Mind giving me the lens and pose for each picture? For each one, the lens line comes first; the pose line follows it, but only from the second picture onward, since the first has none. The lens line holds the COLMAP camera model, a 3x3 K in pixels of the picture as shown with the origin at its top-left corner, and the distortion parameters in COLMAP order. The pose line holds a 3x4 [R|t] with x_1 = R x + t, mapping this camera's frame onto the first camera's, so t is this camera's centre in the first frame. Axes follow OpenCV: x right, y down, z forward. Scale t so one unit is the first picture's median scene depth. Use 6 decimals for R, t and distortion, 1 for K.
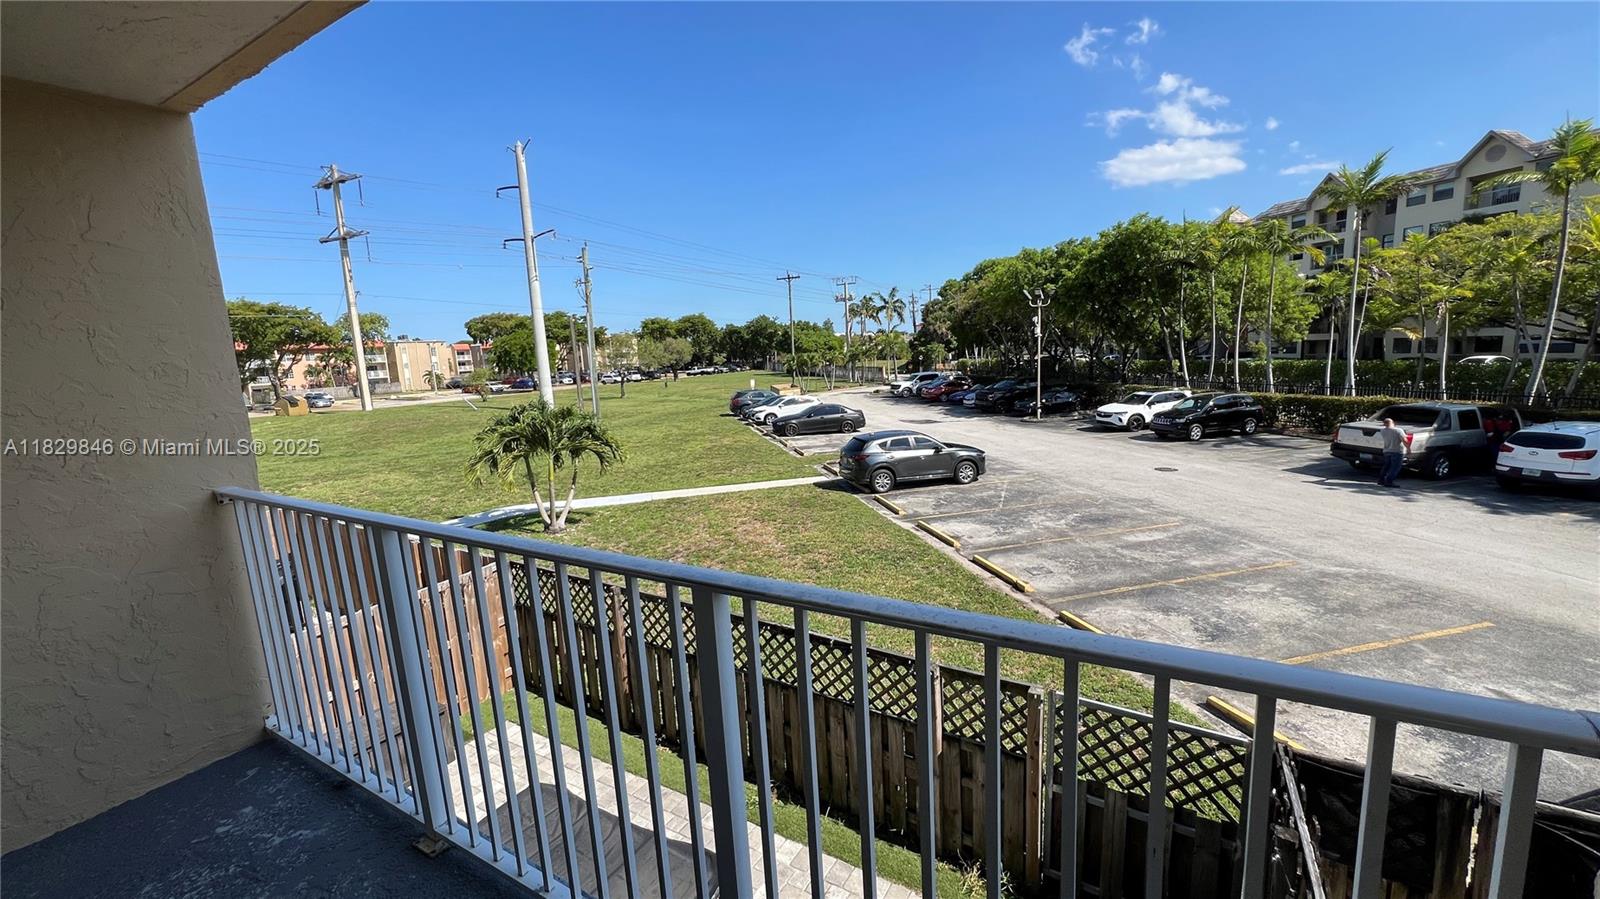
lens RADIAL K [[645.0, 0, 799.0], [0, 645.0, 454.5], [0, 0, 1]] dist [-0.000031, 0.000054]
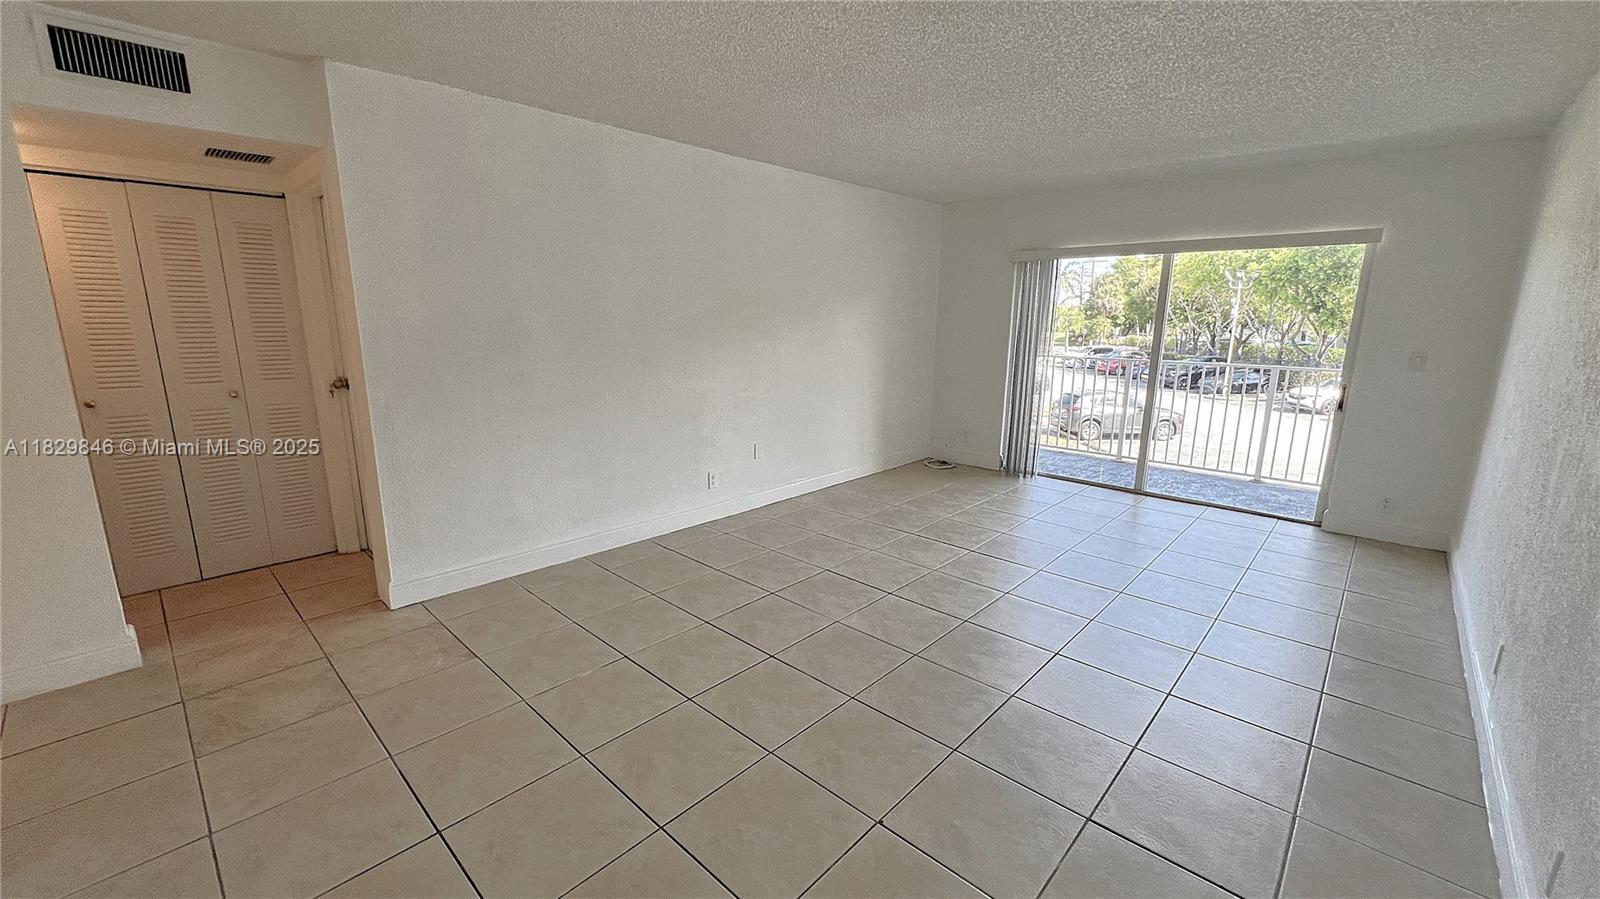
lens RADIAL K [[645.0, 0, 808.8], [0, 645.0, 445.8], [0, 0, 1]] dist [-0.000031, 0.000054]
pose [[0.978806, 0.093860, -0.182014, -0.087286], [-0.086019, 0.995012, 0.050522, 0.028539], [0.185848, -0.033795, 0.981997, -0.146924]]
